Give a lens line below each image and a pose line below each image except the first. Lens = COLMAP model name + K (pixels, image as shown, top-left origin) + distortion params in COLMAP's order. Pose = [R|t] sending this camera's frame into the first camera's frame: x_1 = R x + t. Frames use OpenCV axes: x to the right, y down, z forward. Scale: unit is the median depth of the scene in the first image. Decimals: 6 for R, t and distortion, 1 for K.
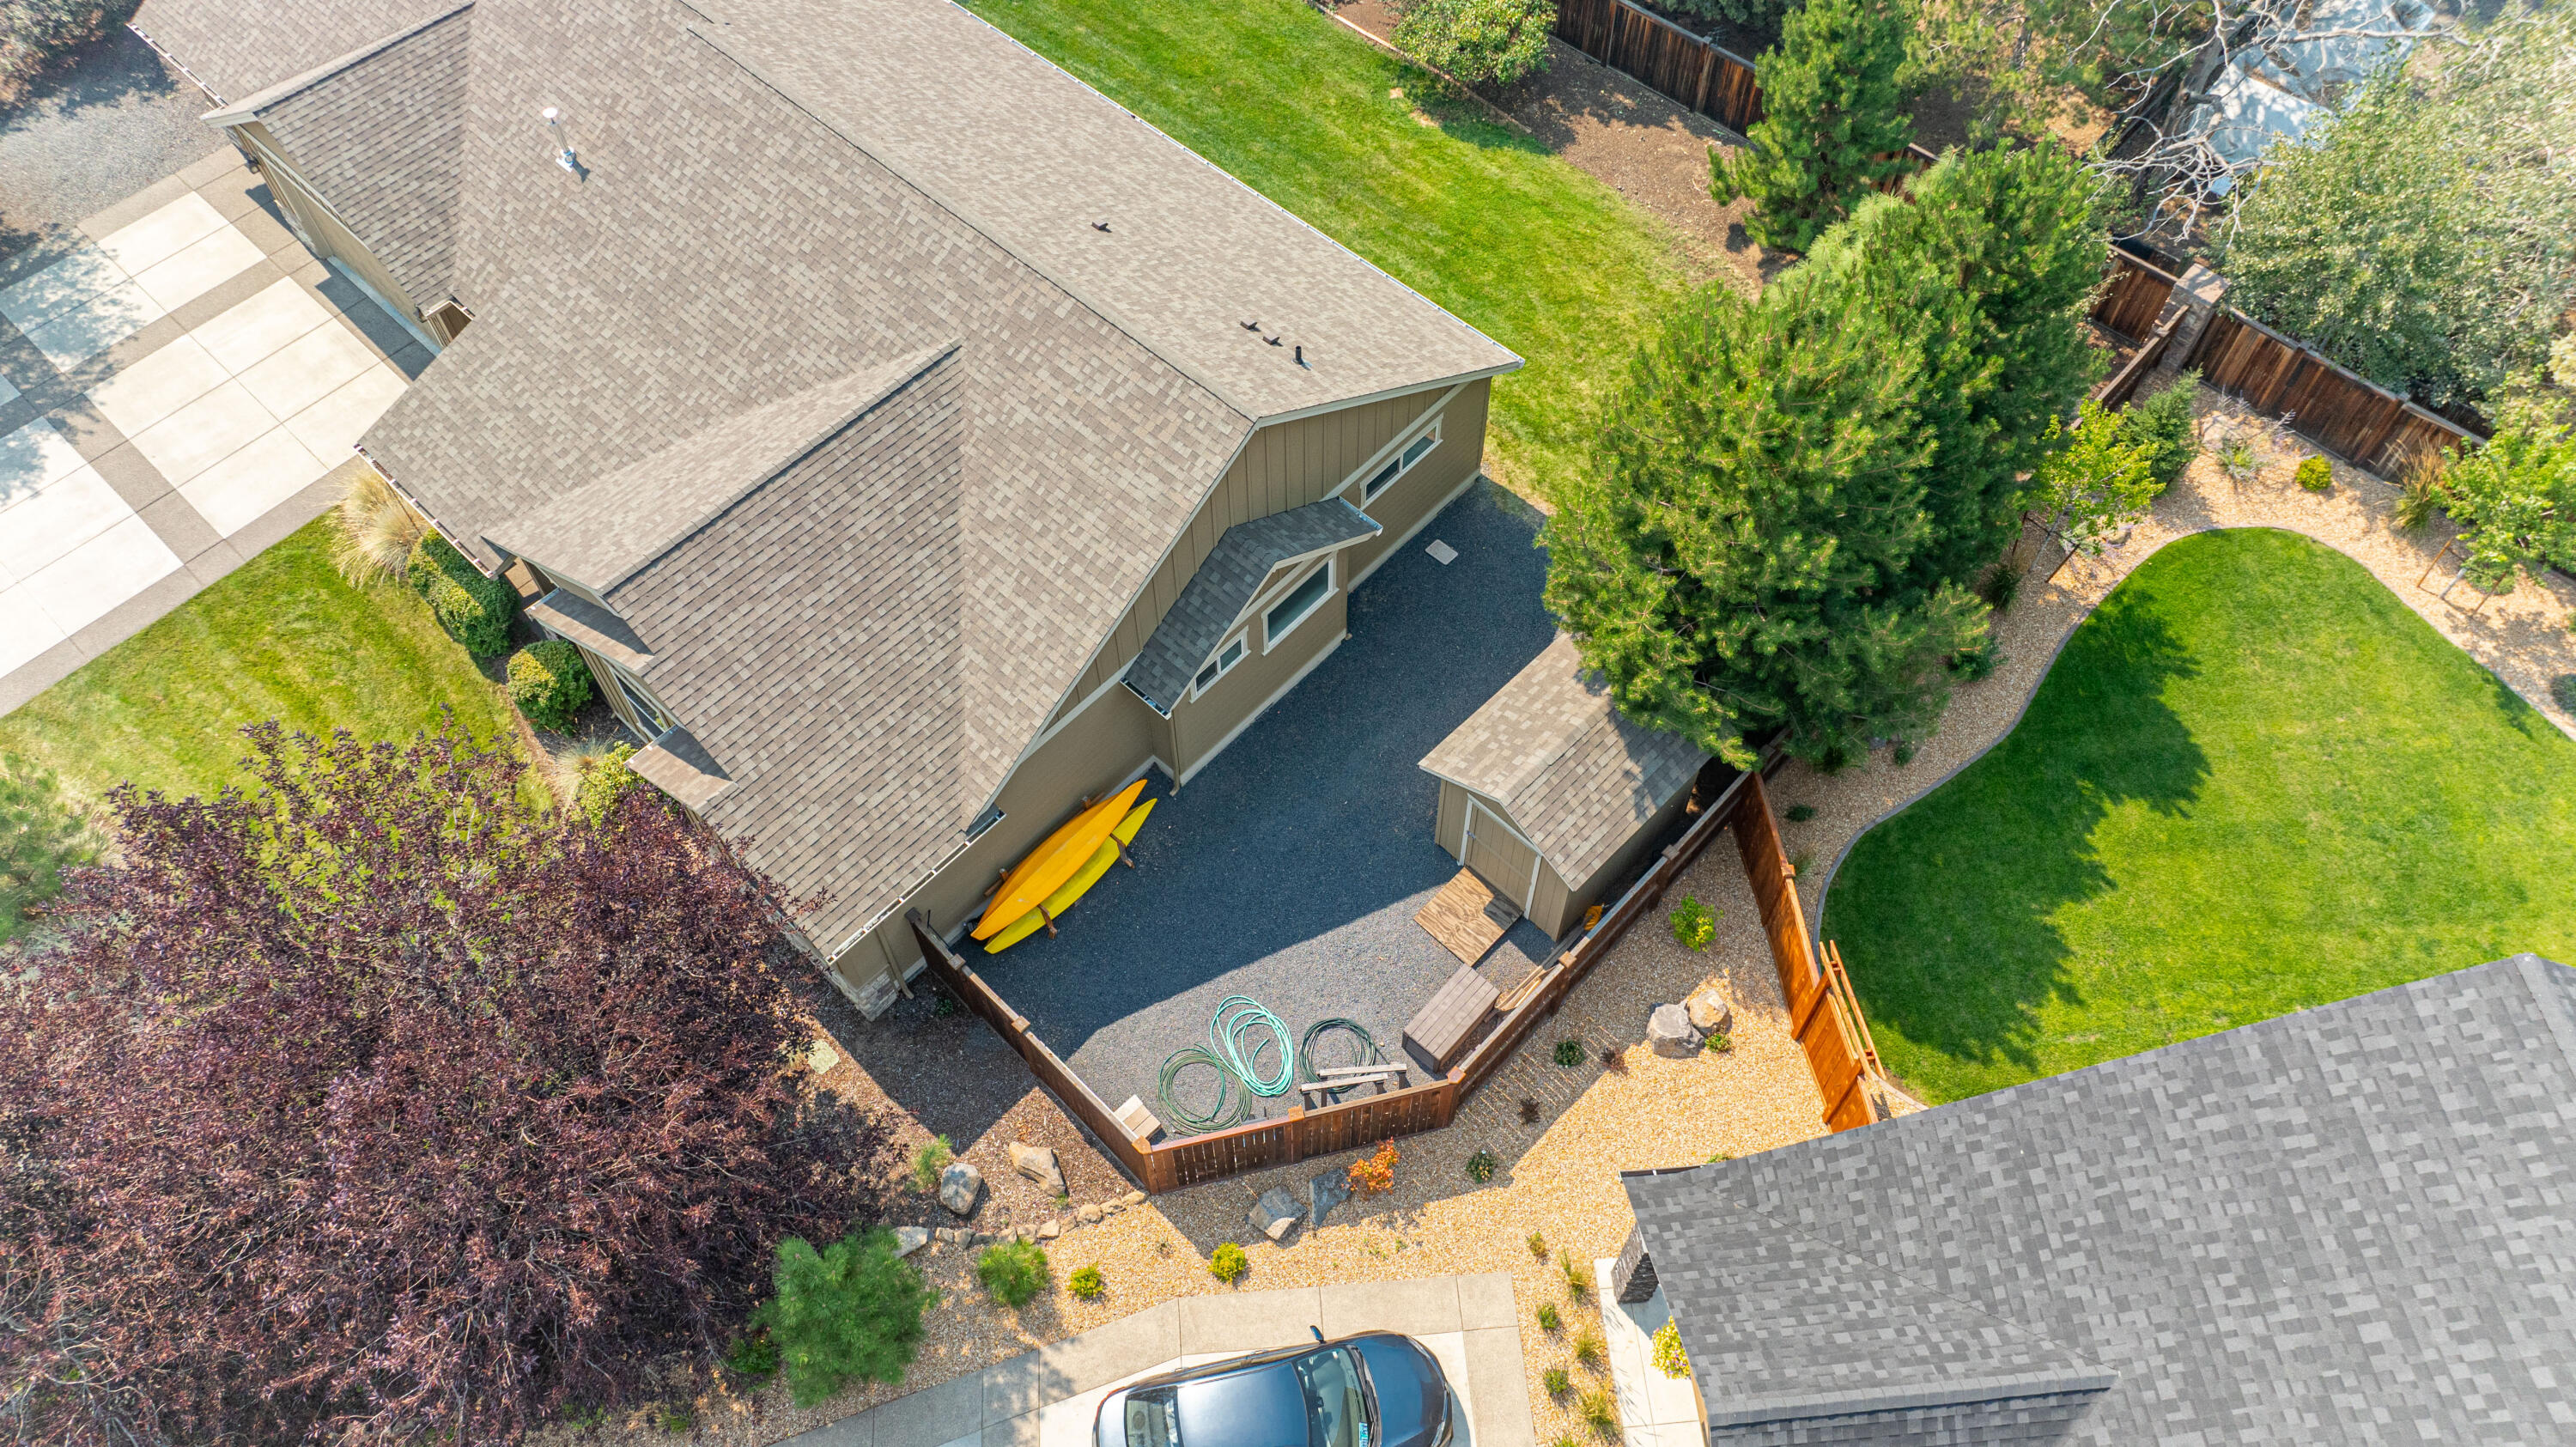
lens RADIAL K [[1819.7, 0, 1288.0], [0, 1819.7, 723.5], [0, 0, 1]] dist [-0.075709, 0.098506]
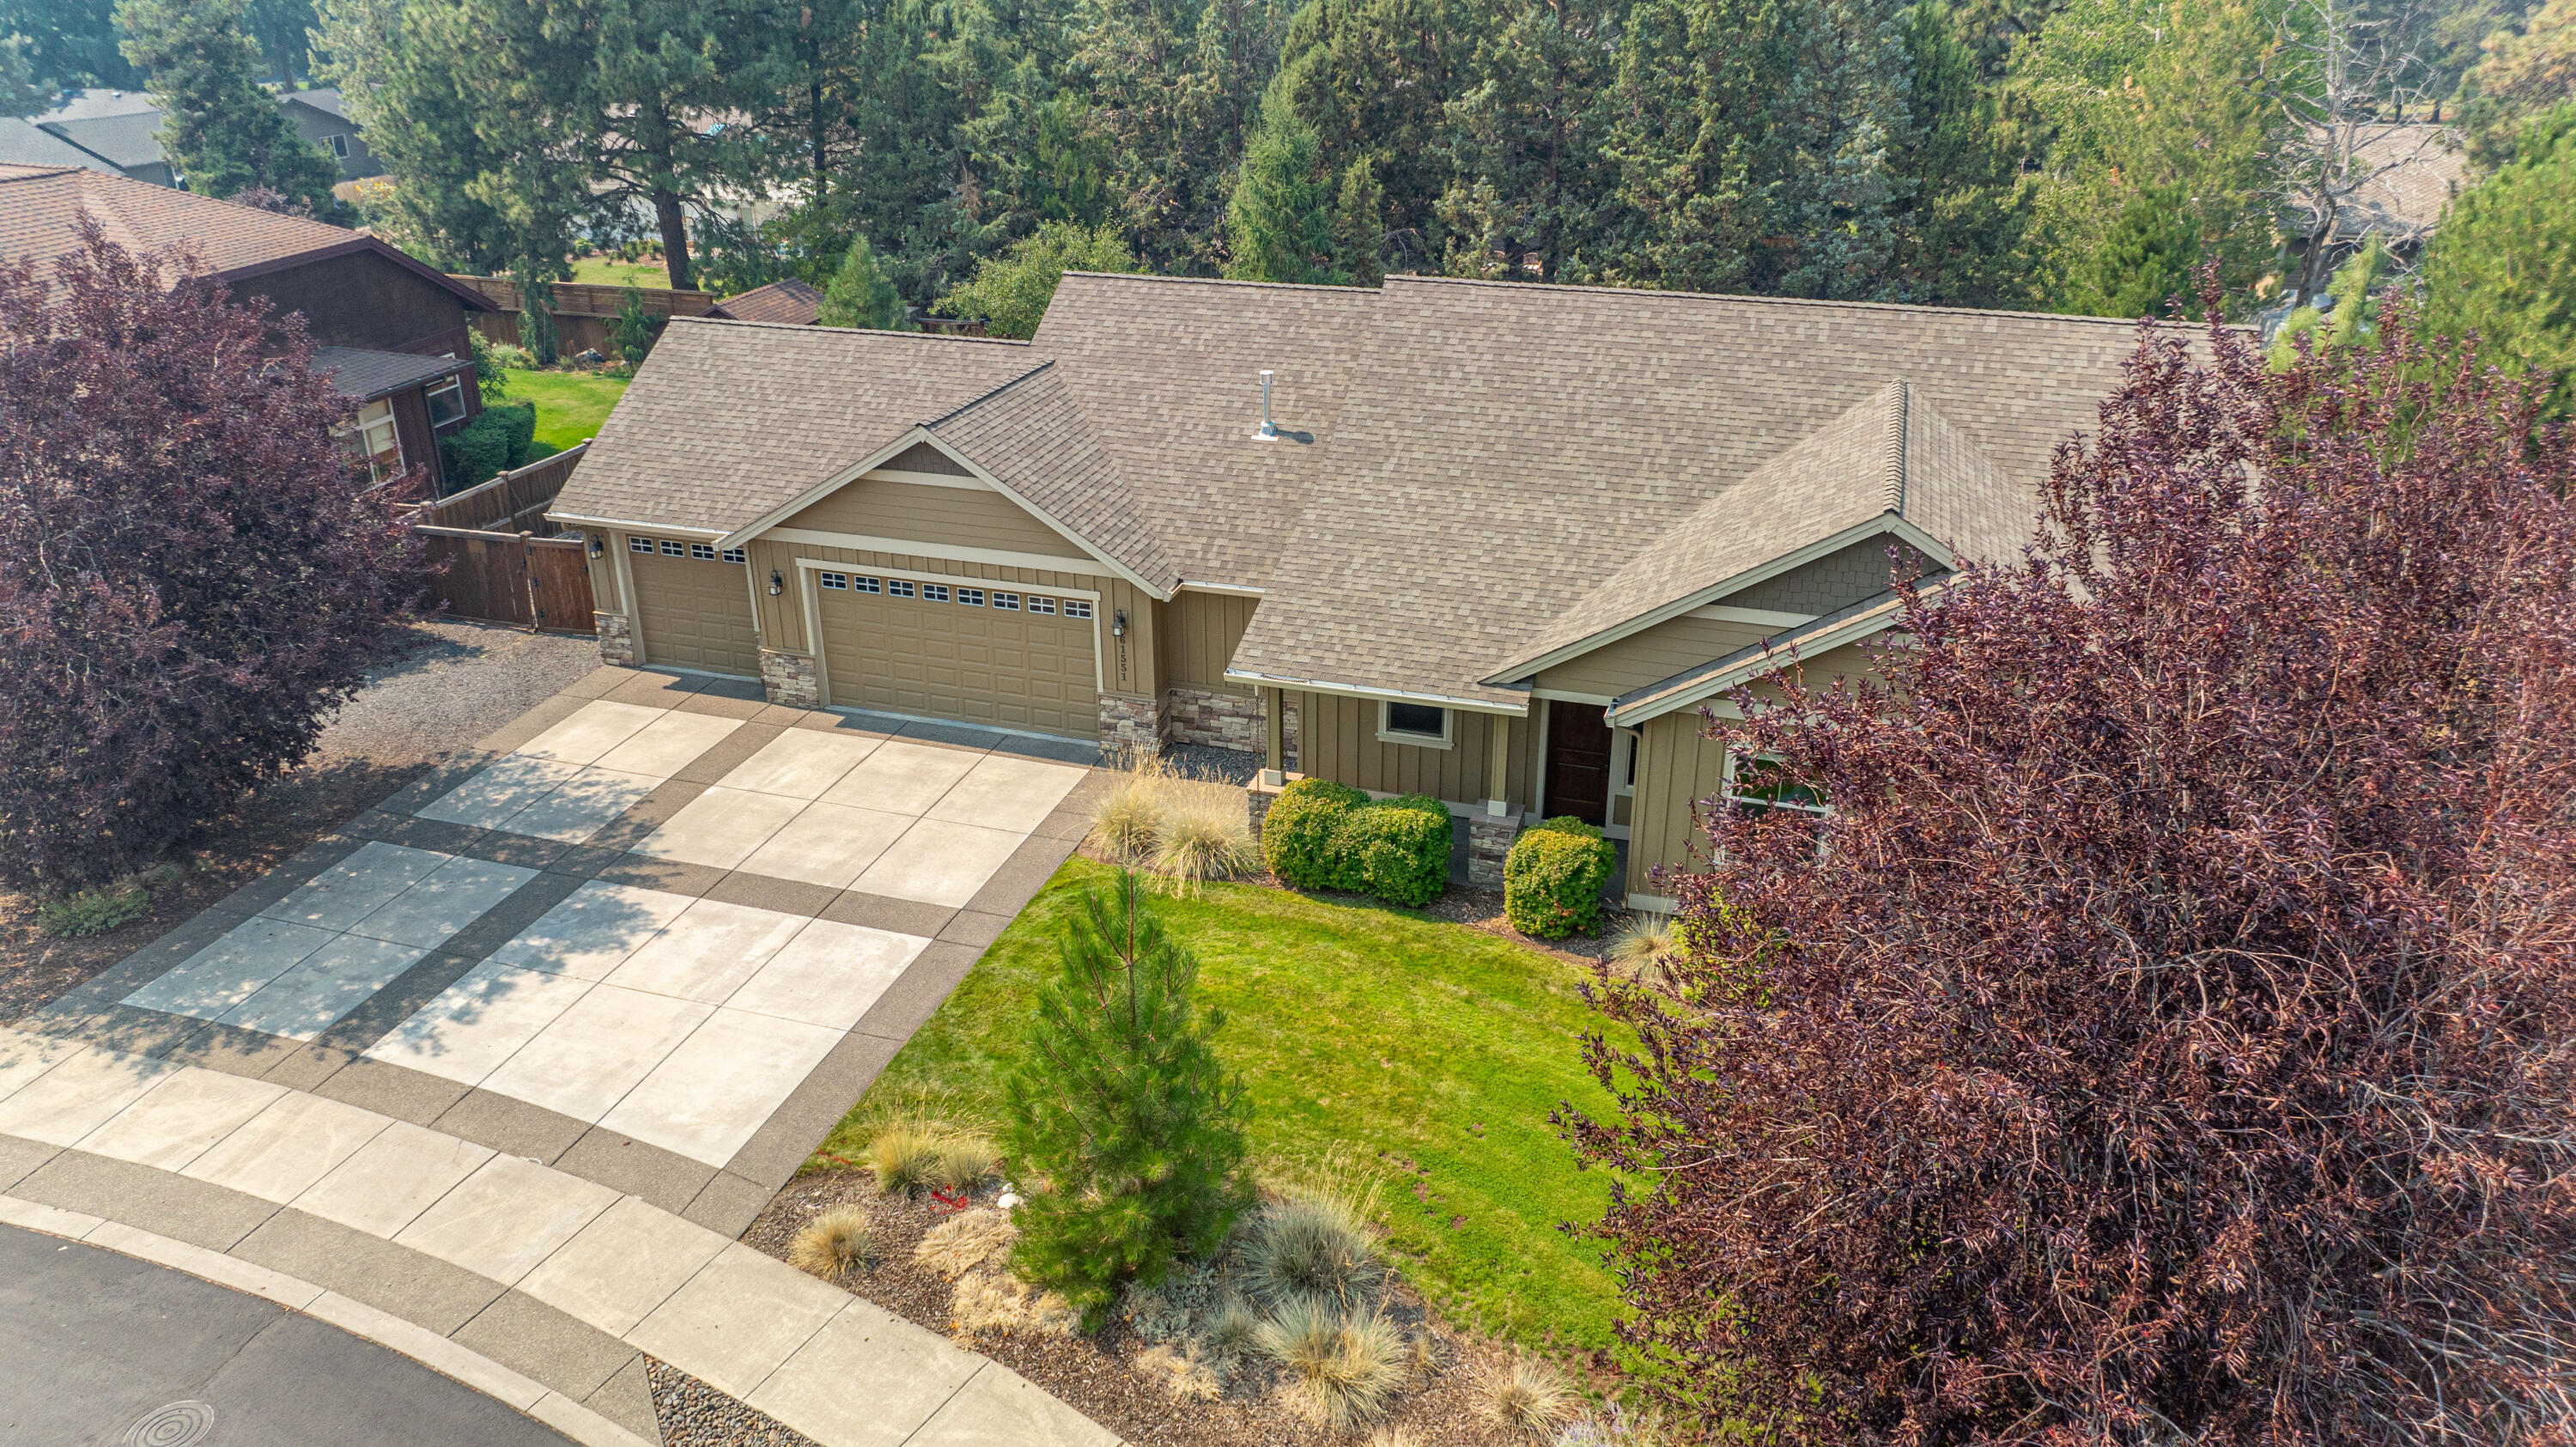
lens RADIAL K [[1819.7, 0, 1288.0], [0, 1819.7, 723.5], [0, 0, 1]] dist [-0.075709, 0.098506]
pose [[0.901386, -0.176695, 0.395324, -0.722654], [0.359871, 0.813427, -0.456979, 0.215916], [-0.240822, 0.554180, 0.796799, 0.314959]]
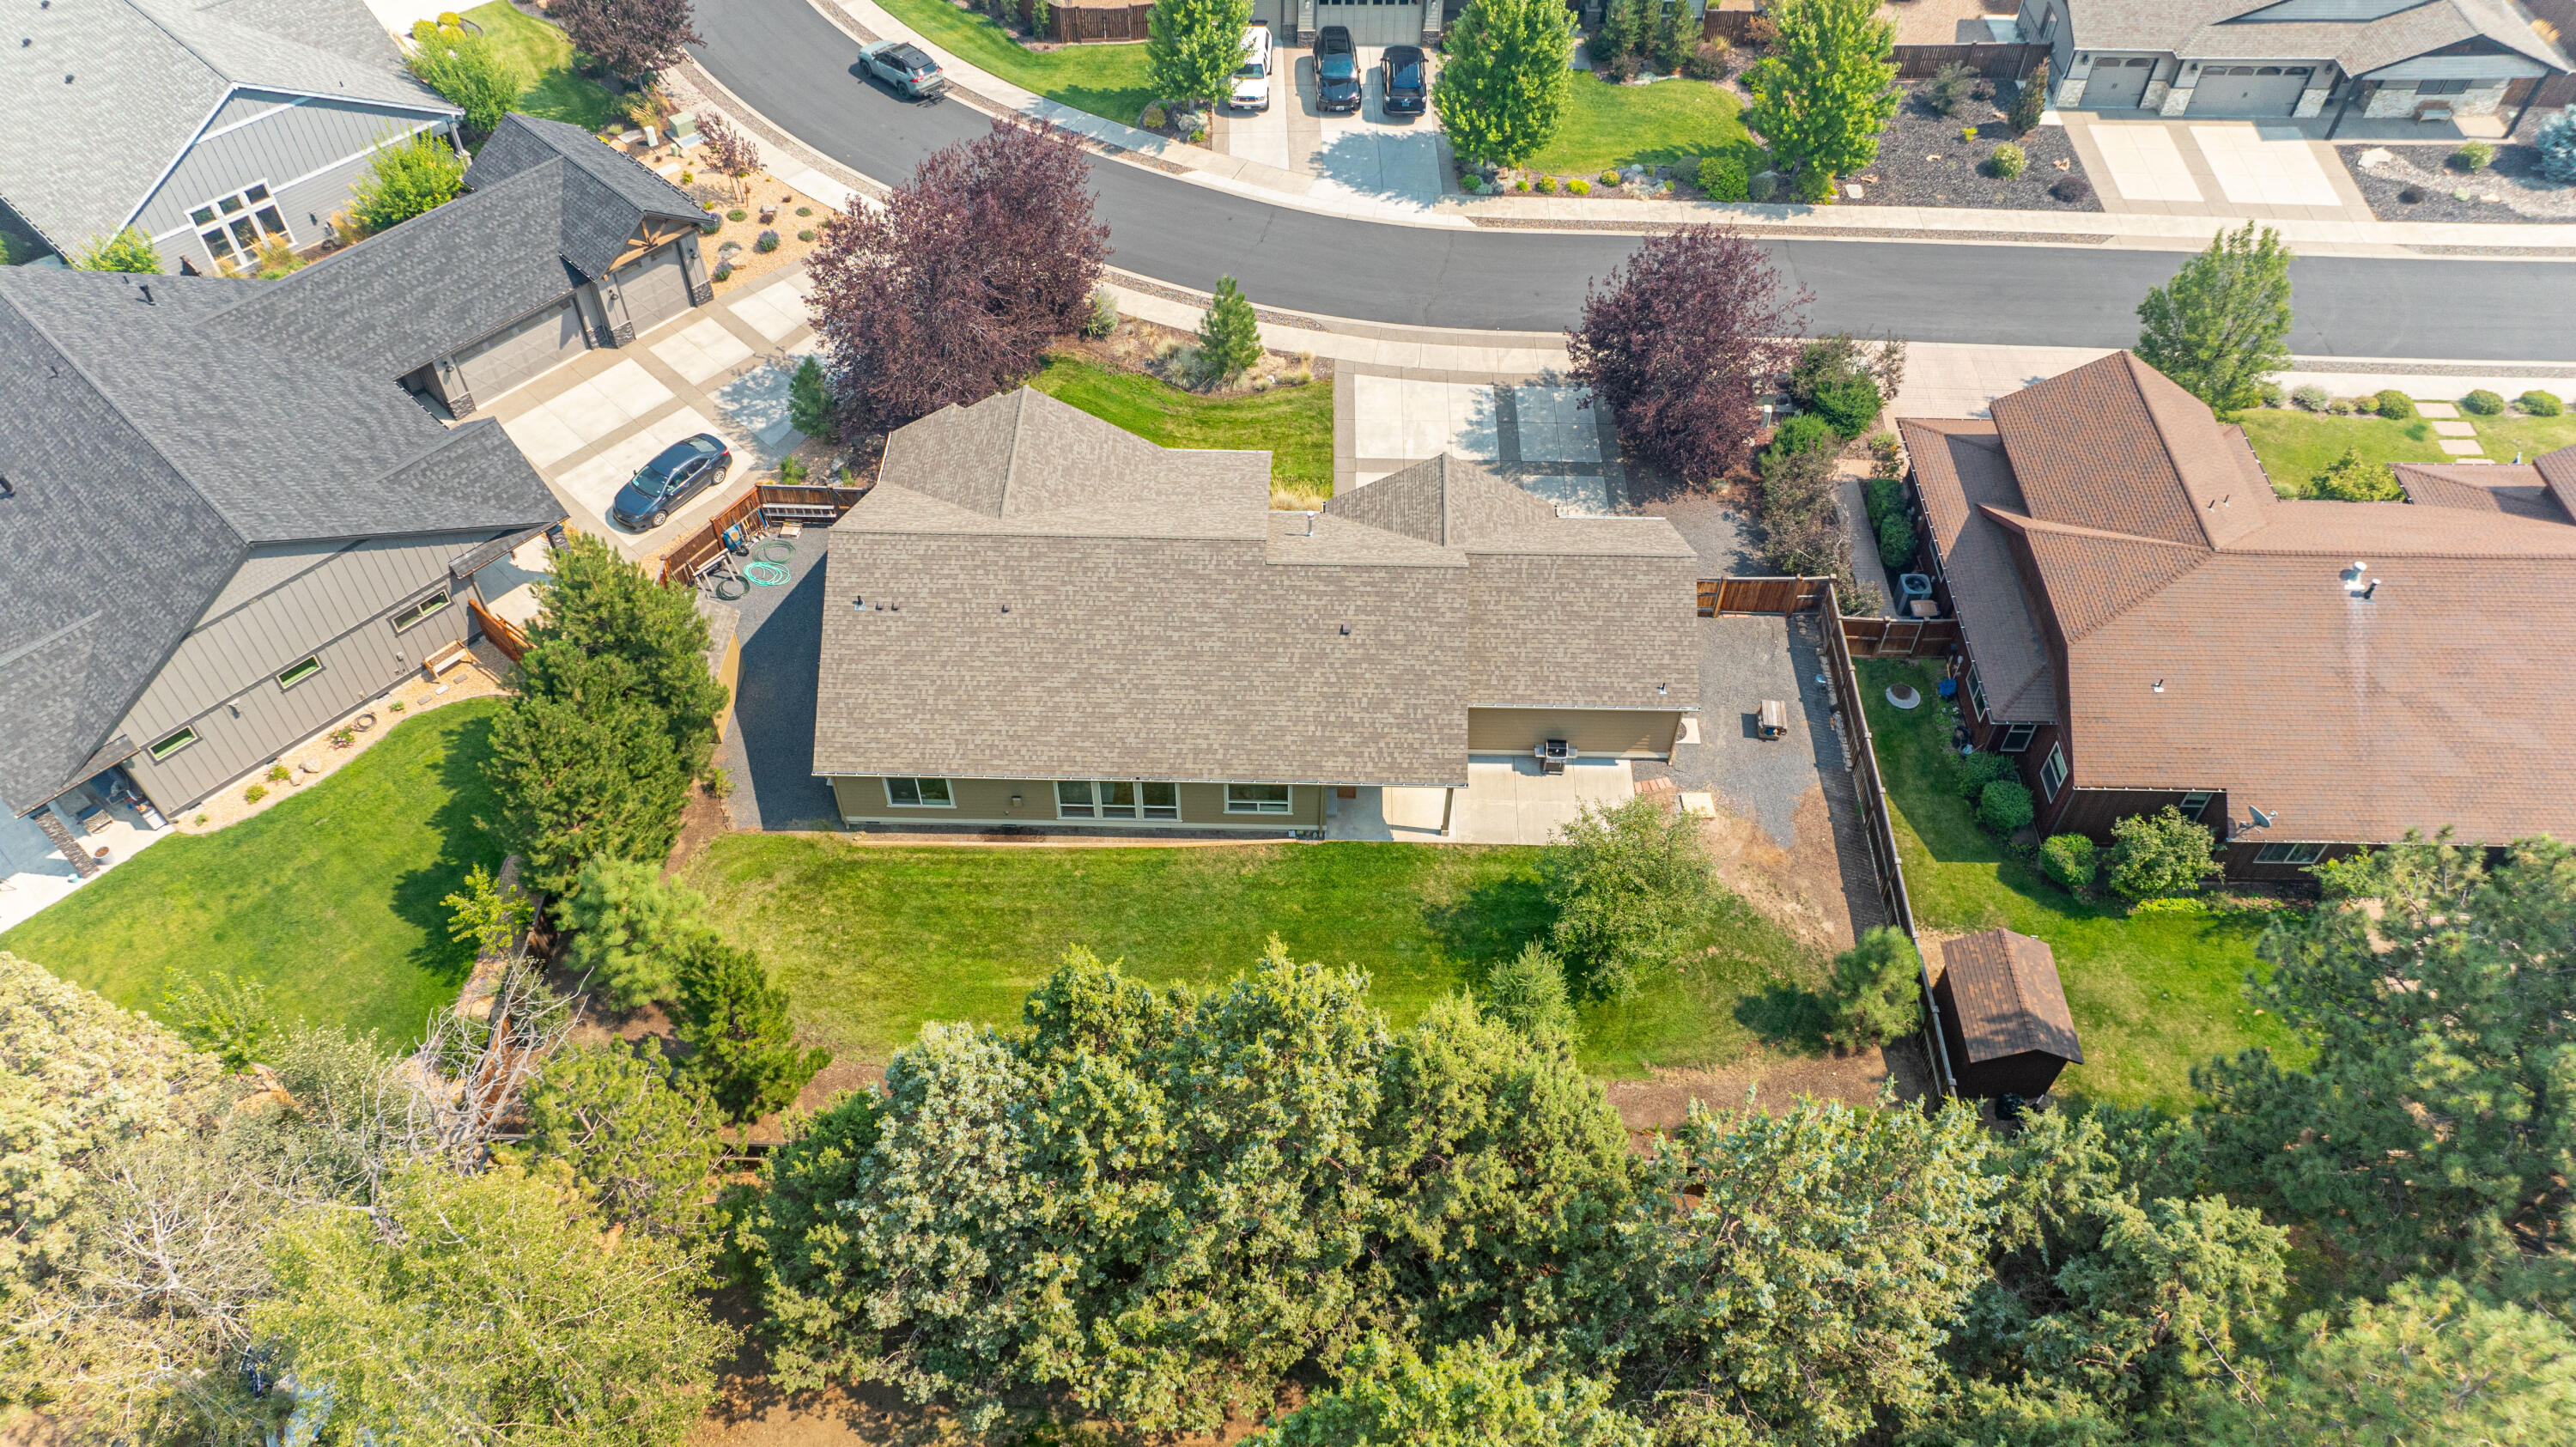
lens RADIAL K [[1819.7, 0, 1288.0], [0, 1819.7, 723.5], [0, 0, 1]] dist [-0.075709, 0.098506]
pose [[-0.749115, 0.499669, -0.434922, 0.466986], [-0.555847, -0.116972, 0.823013, -1.691968], [0.360360, 0.858282, 0.365366, 0.451877]]
